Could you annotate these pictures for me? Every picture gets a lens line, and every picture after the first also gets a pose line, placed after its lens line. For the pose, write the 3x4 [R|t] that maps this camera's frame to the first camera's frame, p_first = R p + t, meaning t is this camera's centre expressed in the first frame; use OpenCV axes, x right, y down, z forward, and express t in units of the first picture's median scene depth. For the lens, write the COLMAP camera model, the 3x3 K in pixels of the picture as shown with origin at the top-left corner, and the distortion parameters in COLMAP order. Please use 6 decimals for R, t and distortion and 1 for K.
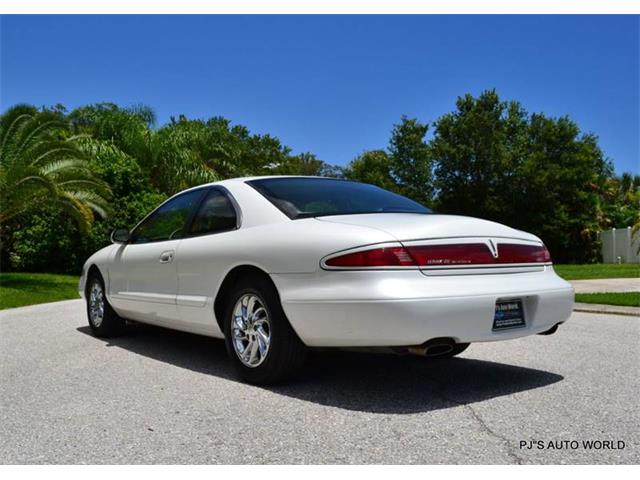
lens RADIAL K [[613.3, 0, 323.8], [0, 613.3, 239.9], [0, 0, 1]] dist [-0.077911, 0.000000]
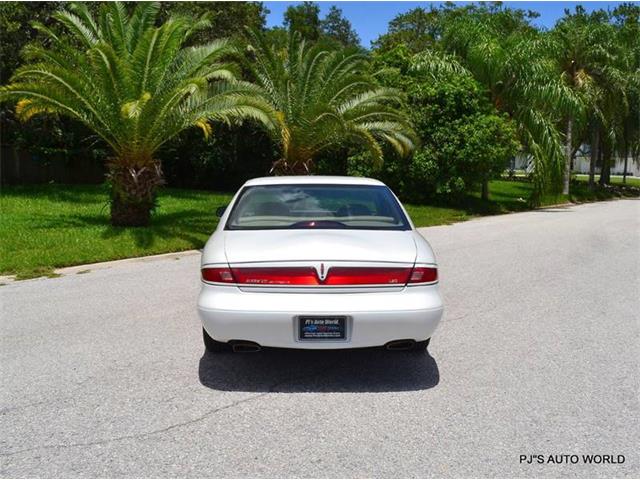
lens RADIAL K [[721.1, 0, 334.6], [0, 721.1, 217.7], [0, 0, 1]] dist [-0.126294, 0.000000]
pose [[0.835051, 0.057205, -0.547190, 0.122330], [-0.005662, 0.995421, 0.095424, -0.025962], [0.550143, -0.076586, 0.831551, -0.017407]]
